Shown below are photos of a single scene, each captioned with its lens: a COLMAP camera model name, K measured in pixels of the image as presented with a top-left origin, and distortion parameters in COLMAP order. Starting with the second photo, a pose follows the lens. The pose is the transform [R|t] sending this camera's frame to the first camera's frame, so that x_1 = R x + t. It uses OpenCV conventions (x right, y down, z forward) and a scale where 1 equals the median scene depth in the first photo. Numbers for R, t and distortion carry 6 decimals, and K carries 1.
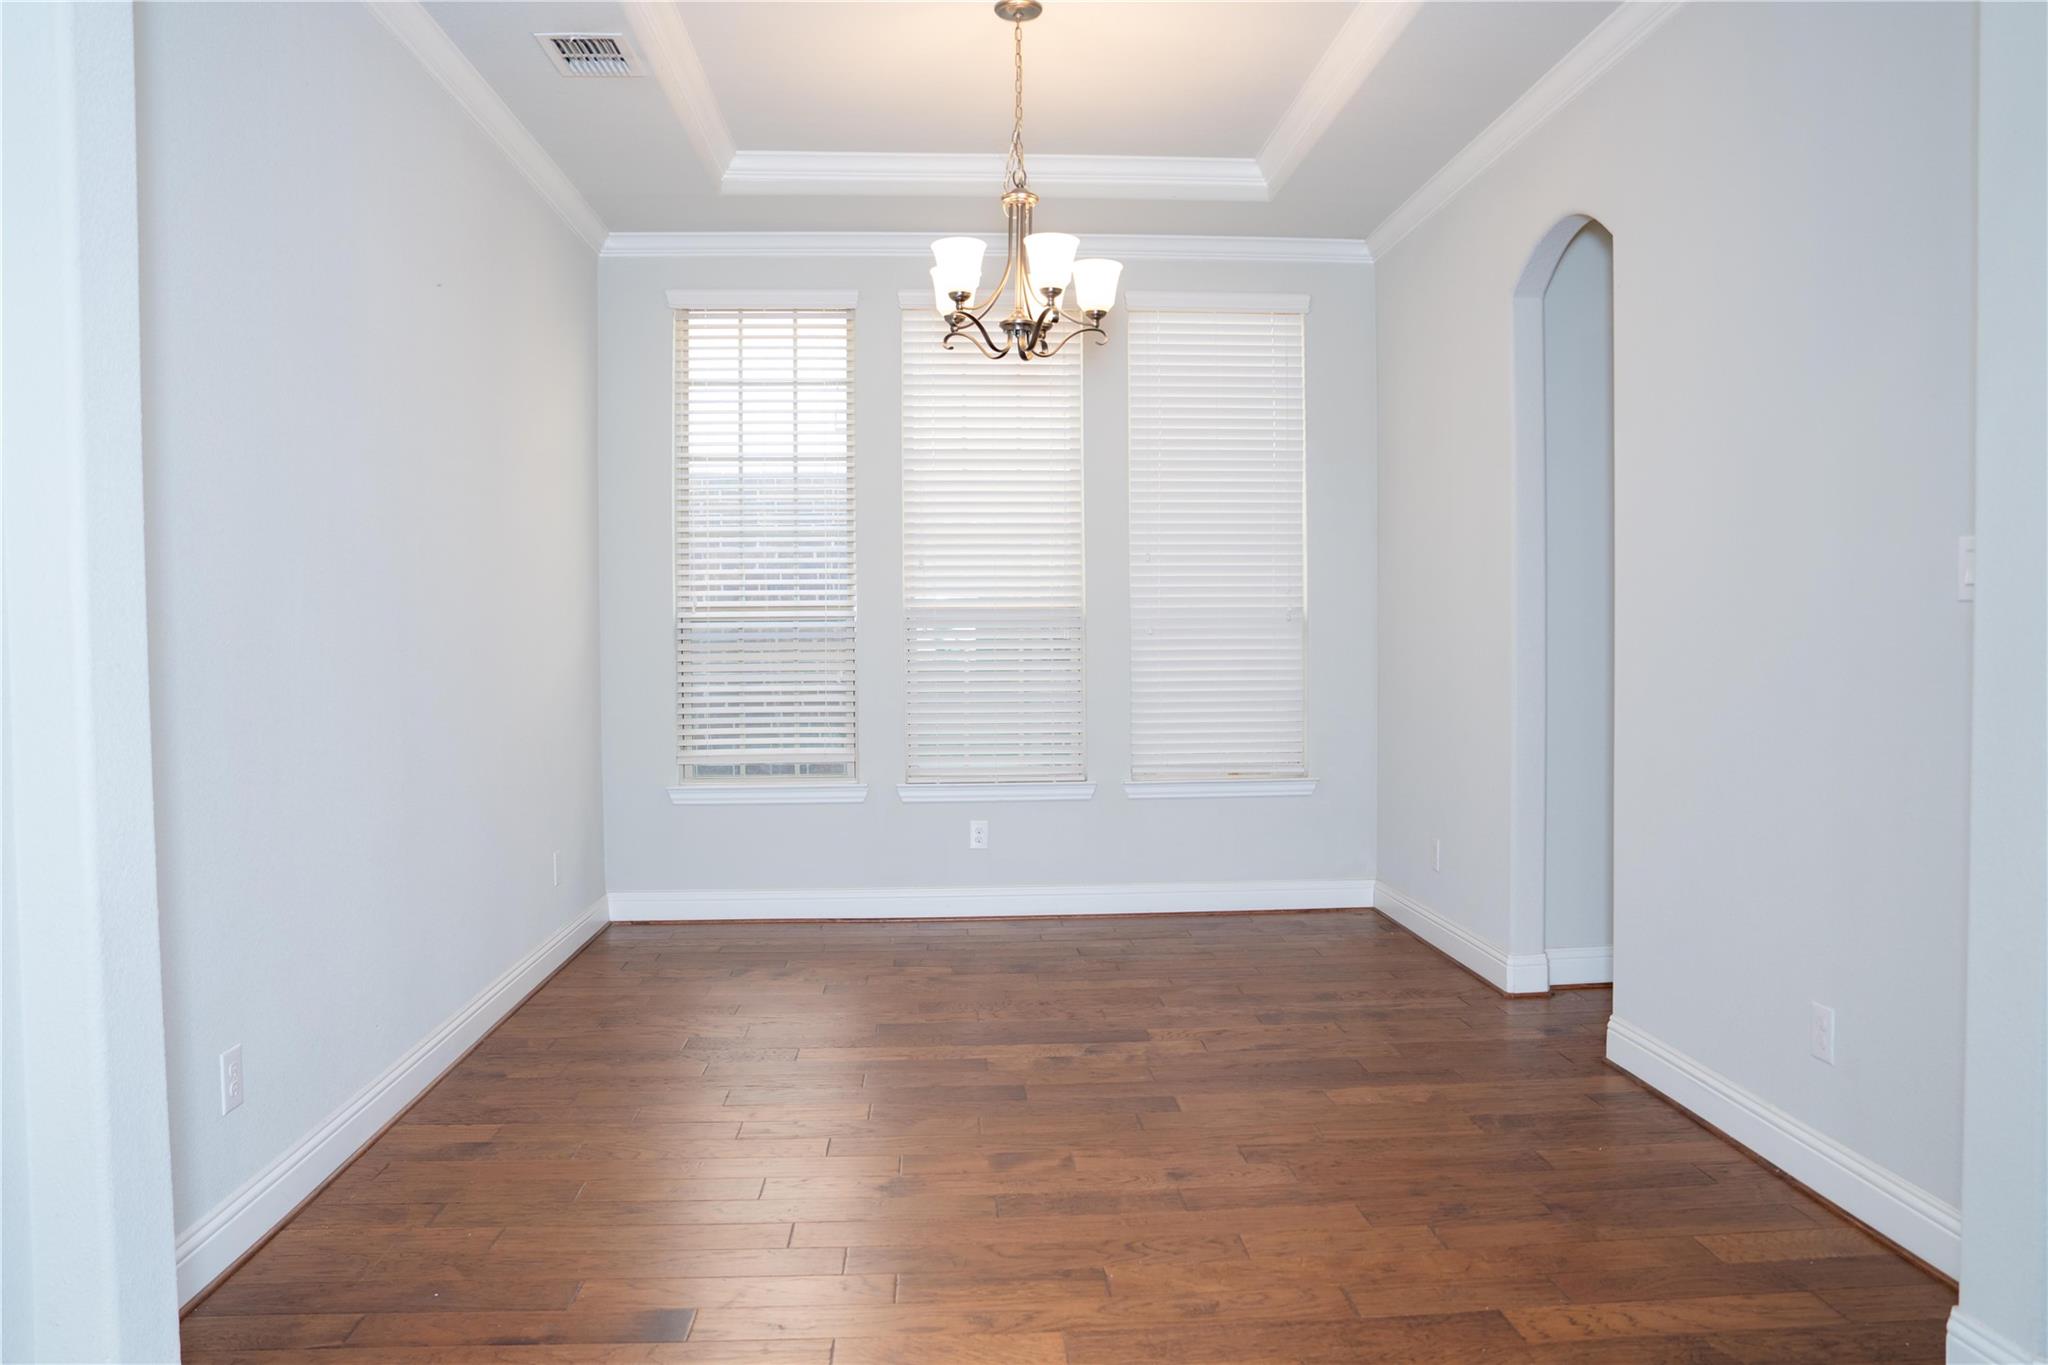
lens RADIAL K [[1411.5, 0, 1015.7], [0, 1411.5, 665.9], [0, 0, 1]] dist [-0.087266, 0.051622]
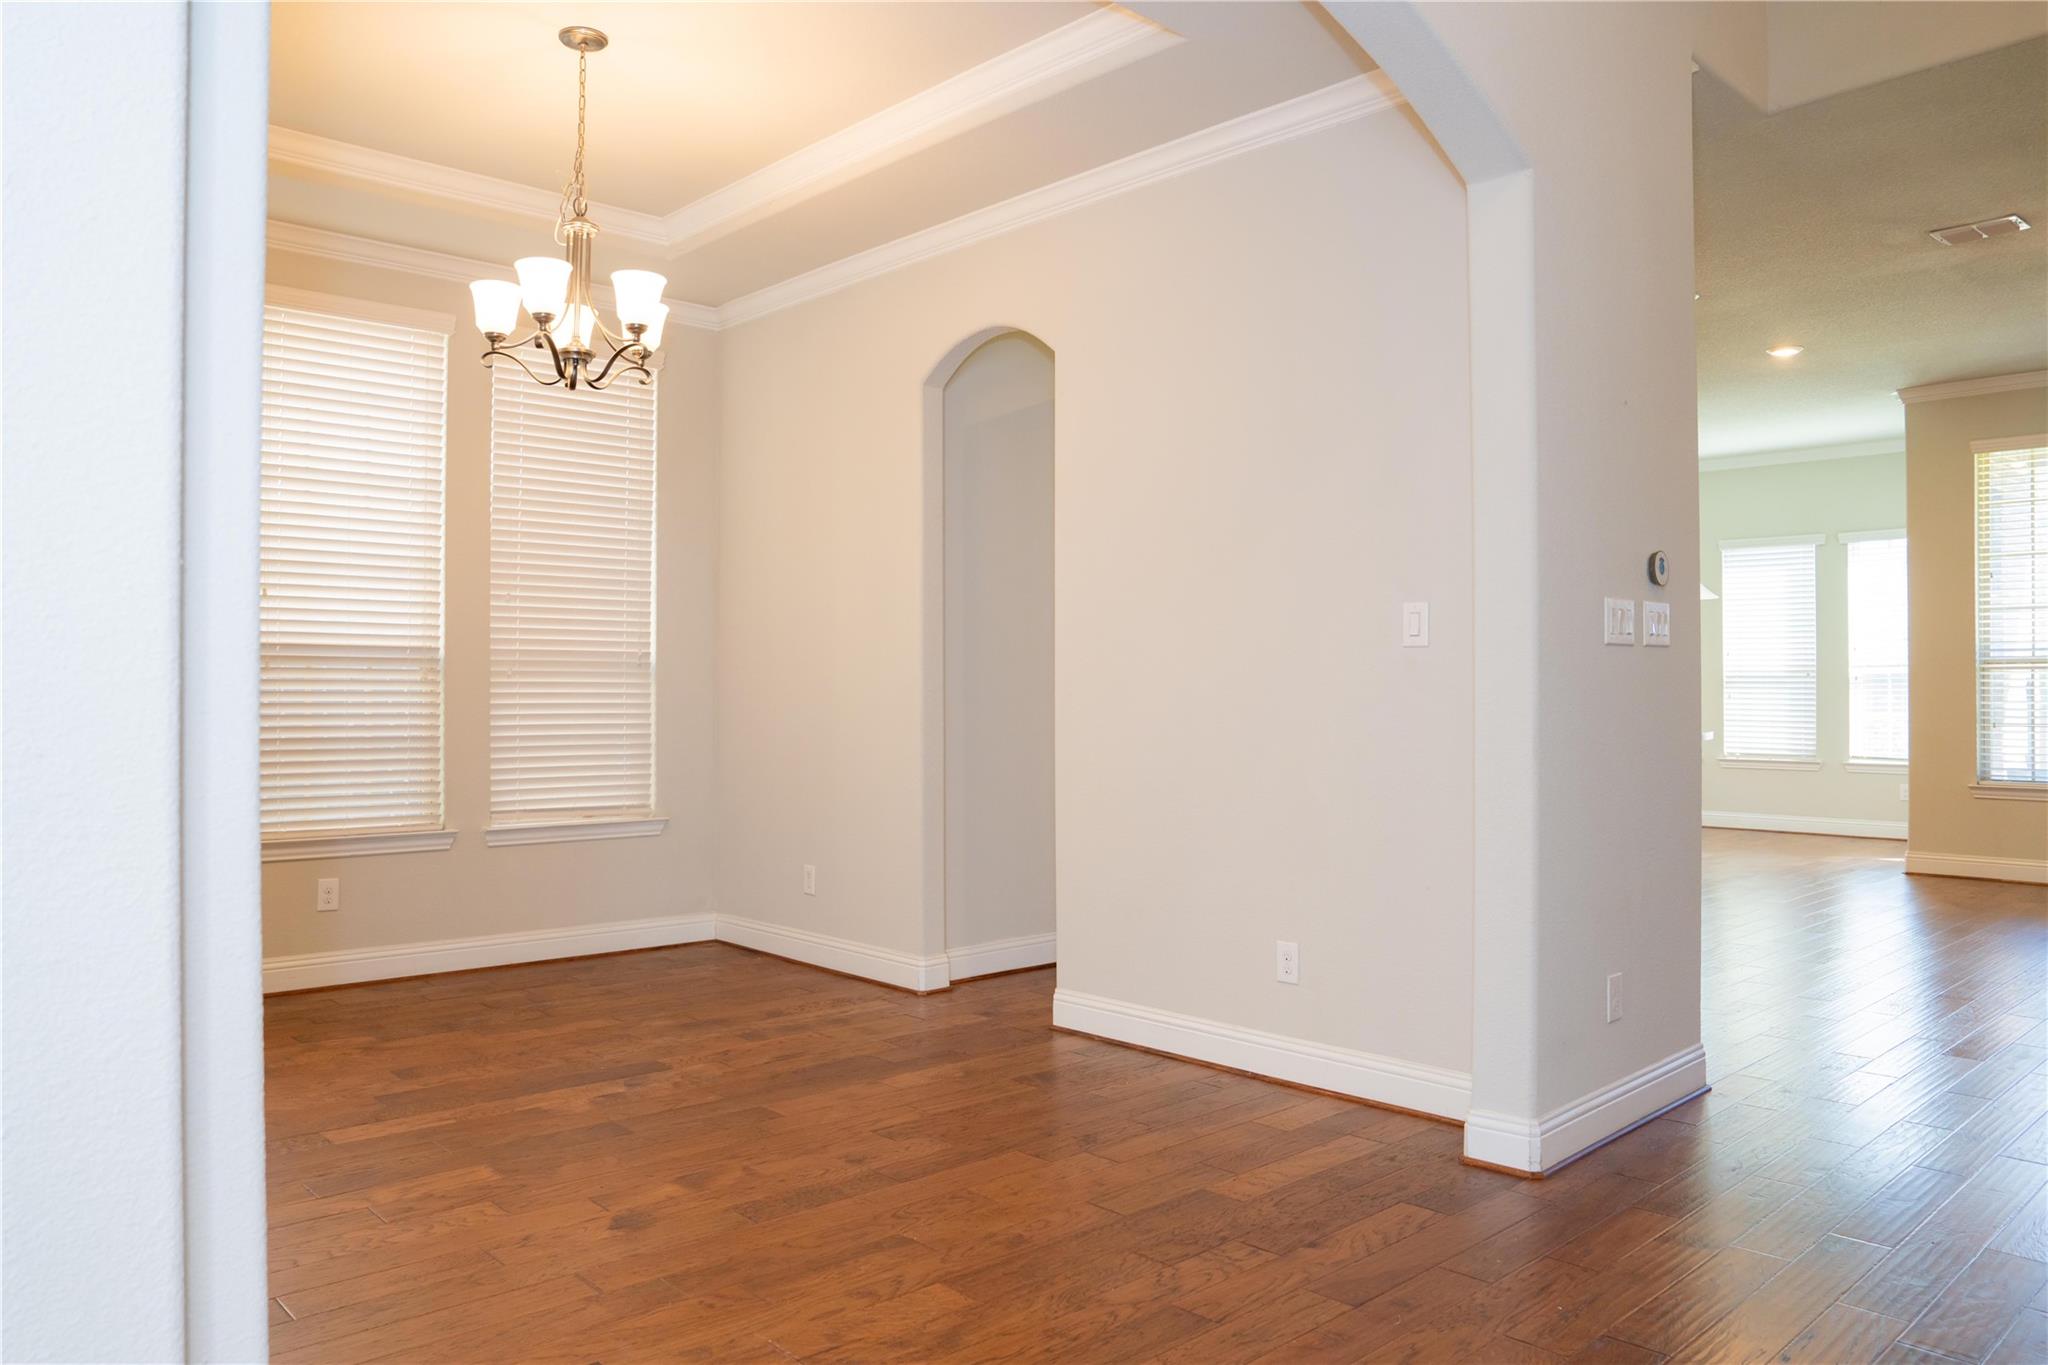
lens RADIAL K [[1411.5, 0, 1028.4], [0, 1411.5, 672.3], [0, 0, 1]] dist [-0.087266, 0.051622]
pose [[0.784566, 0.017923, 0.619786, -0.356351], [0.005893, 0.999321, -0.036357, 0.019331], [-0.620017, 0.032177, 0.783928, 0.039720]]
